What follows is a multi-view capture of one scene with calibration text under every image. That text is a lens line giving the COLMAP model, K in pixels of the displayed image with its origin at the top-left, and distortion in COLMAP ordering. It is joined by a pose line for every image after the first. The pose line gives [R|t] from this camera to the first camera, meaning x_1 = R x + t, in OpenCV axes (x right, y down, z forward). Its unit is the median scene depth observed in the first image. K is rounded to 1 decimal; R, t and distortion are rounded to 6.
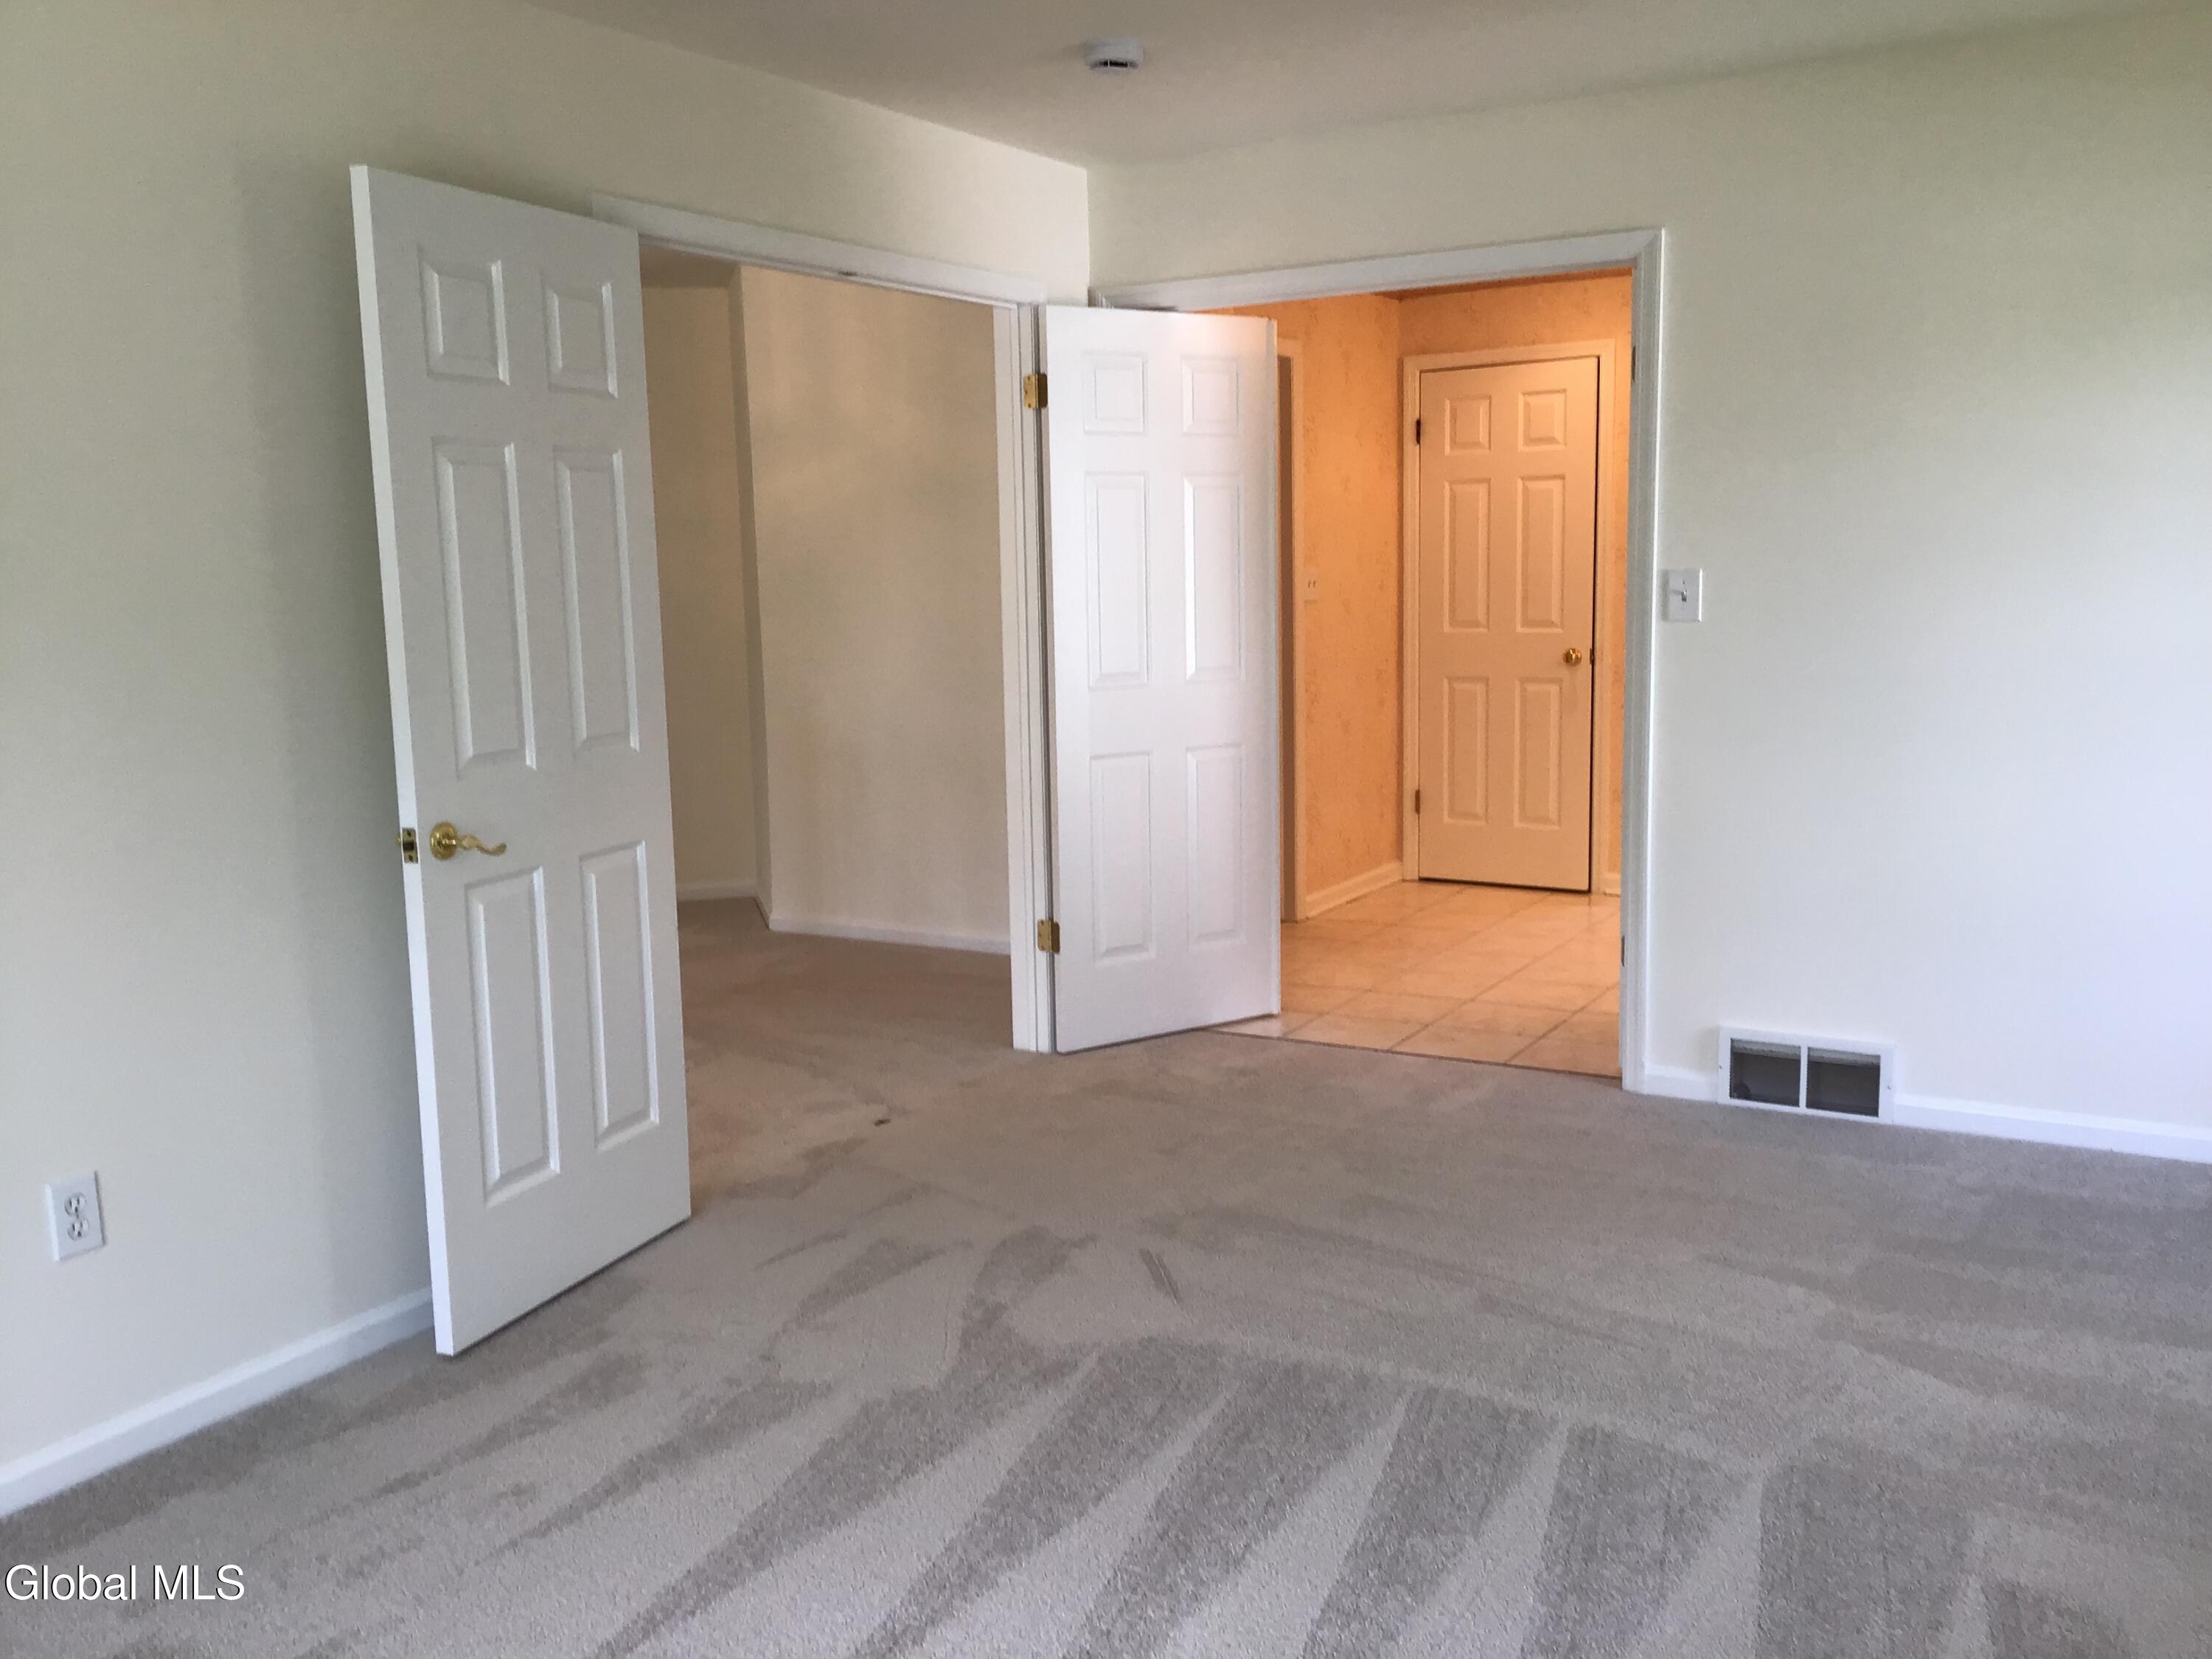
lens RADIAL K [[1977.3, 0, 1115.4], [0, 1977.3, 824.3], [0, 0, 1]] dist [0.092652, -0.107239]
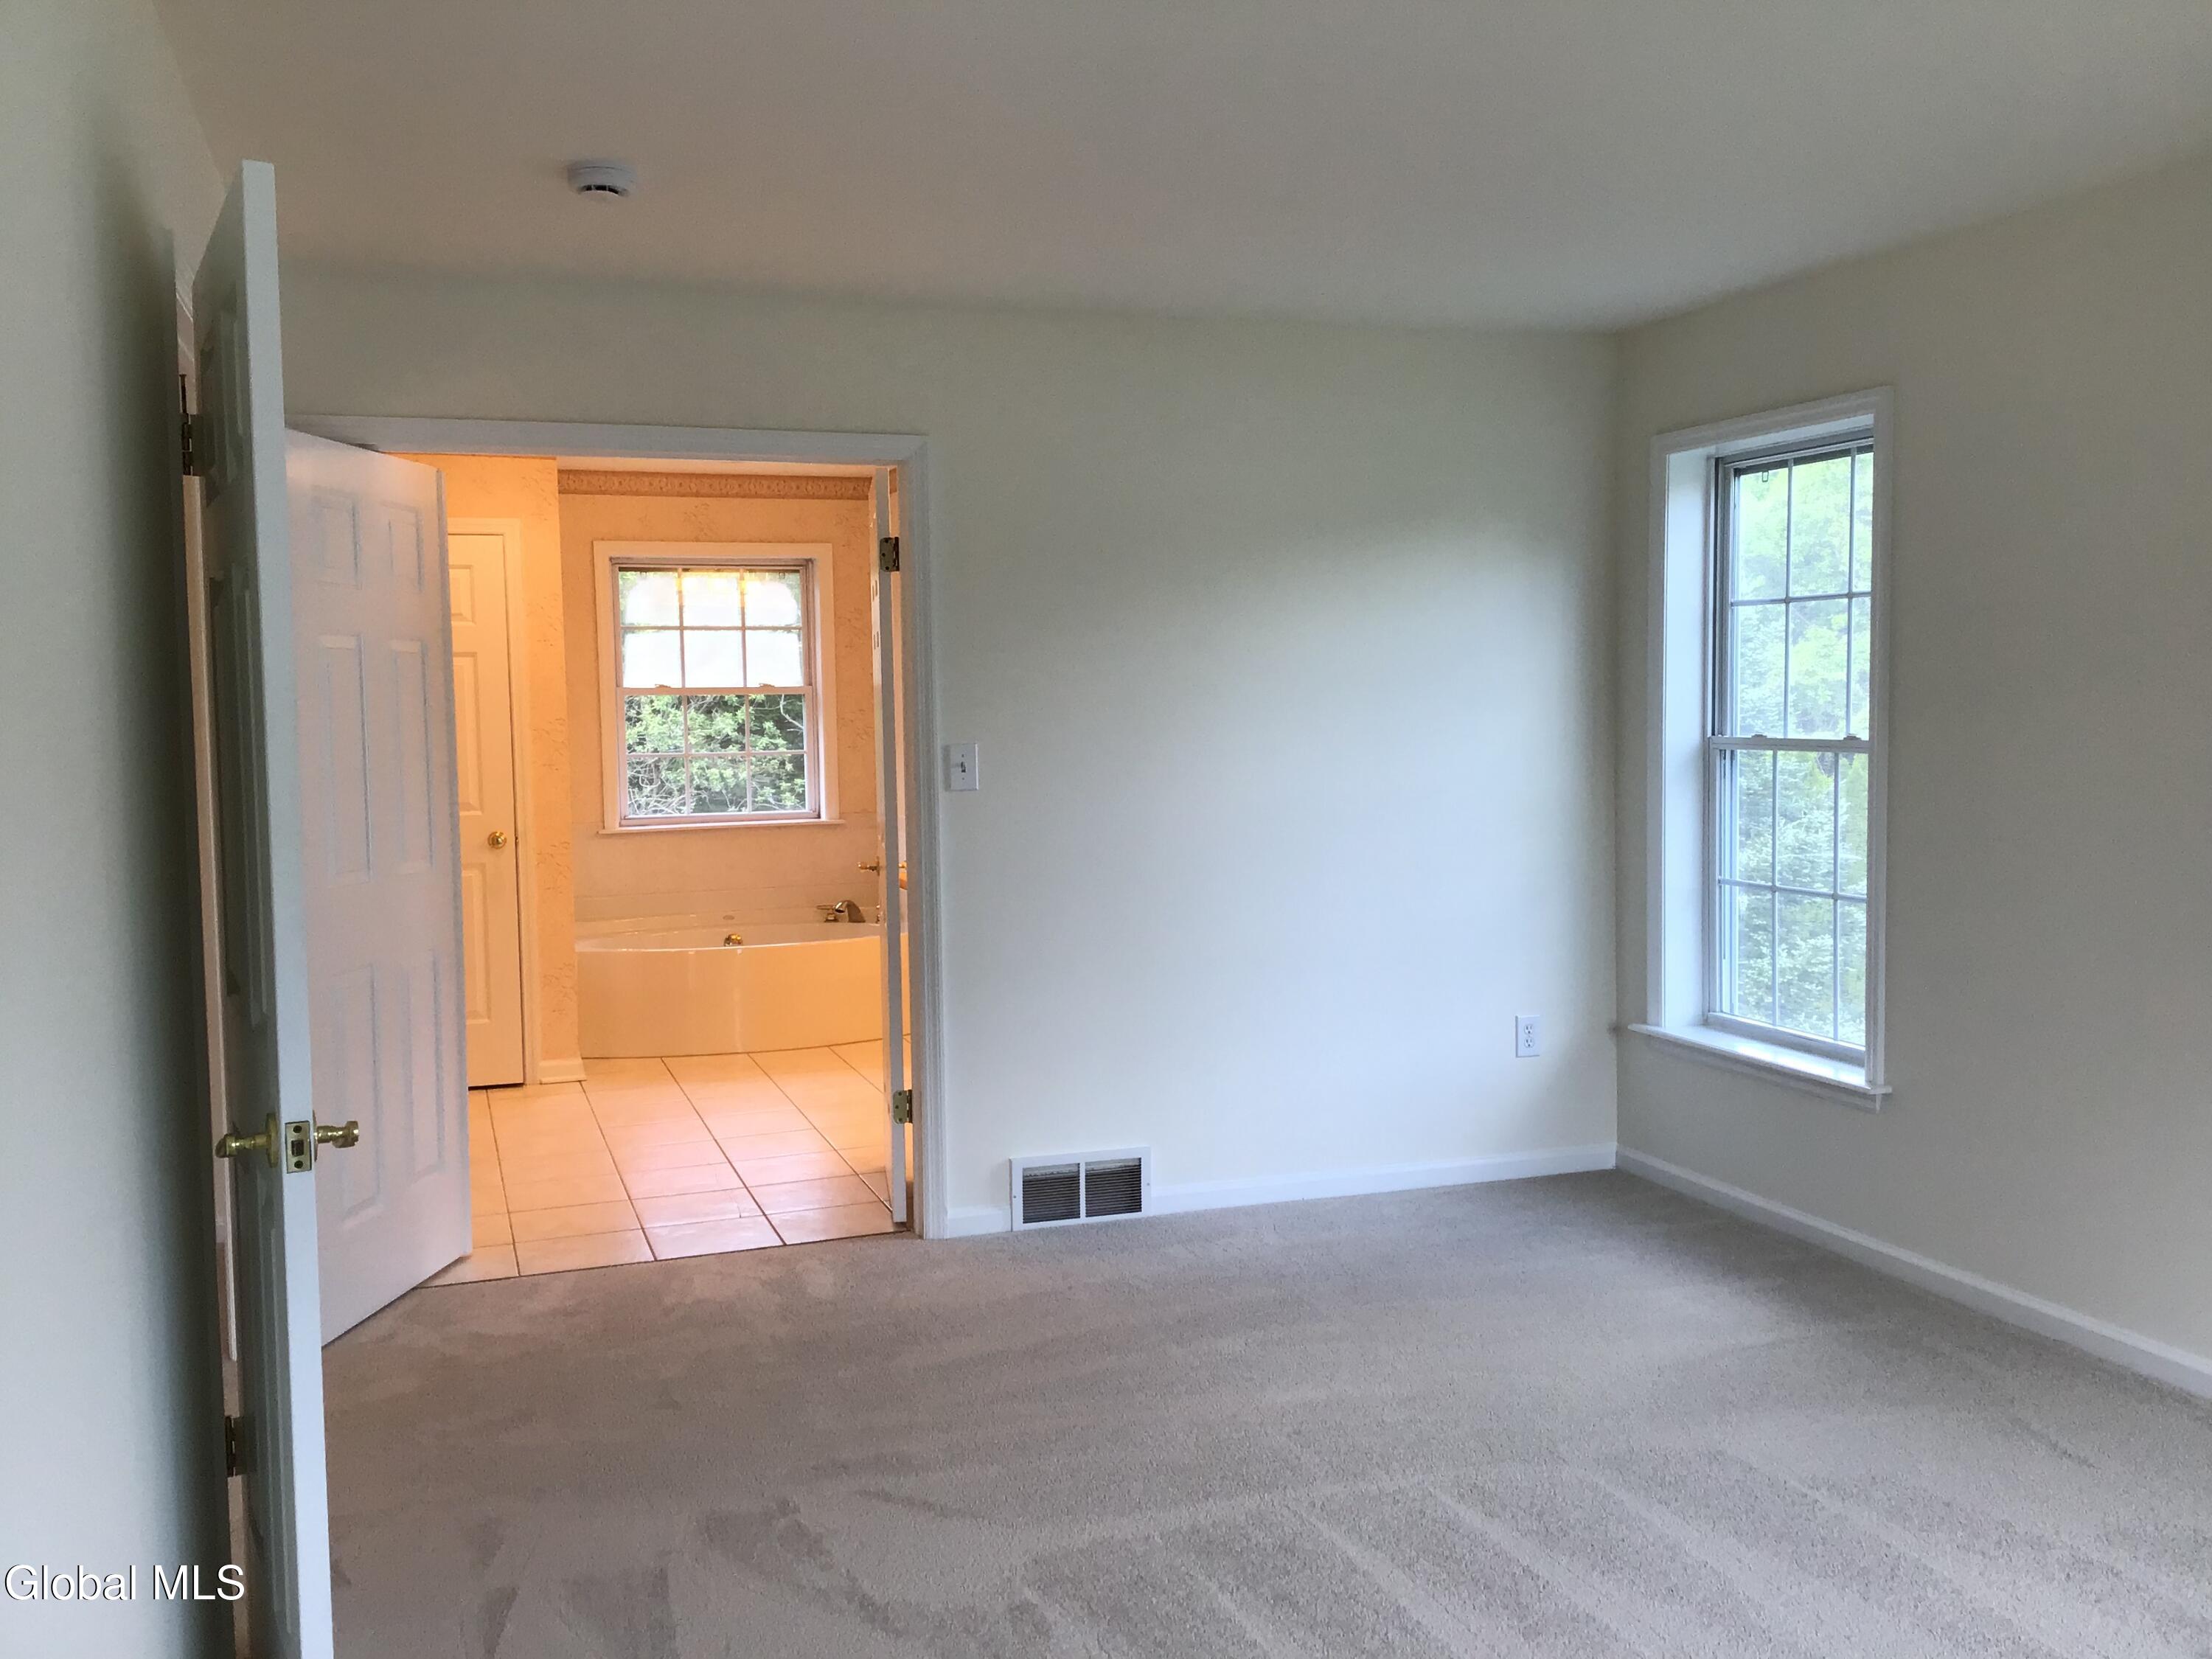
lens RADIAL K [[1977.3, 0, 1100.5], [0, 1977.3, 850.5], [0, 0, 1]] dist [0.092652, -0.107239]
pose [[0.653525, -0.050108, 0.755245, -0.480758], [0.110444, 0.993440, -0.029657, -0.029266], [-0.748804, 0.102794, 0.654772, 0.242295]]
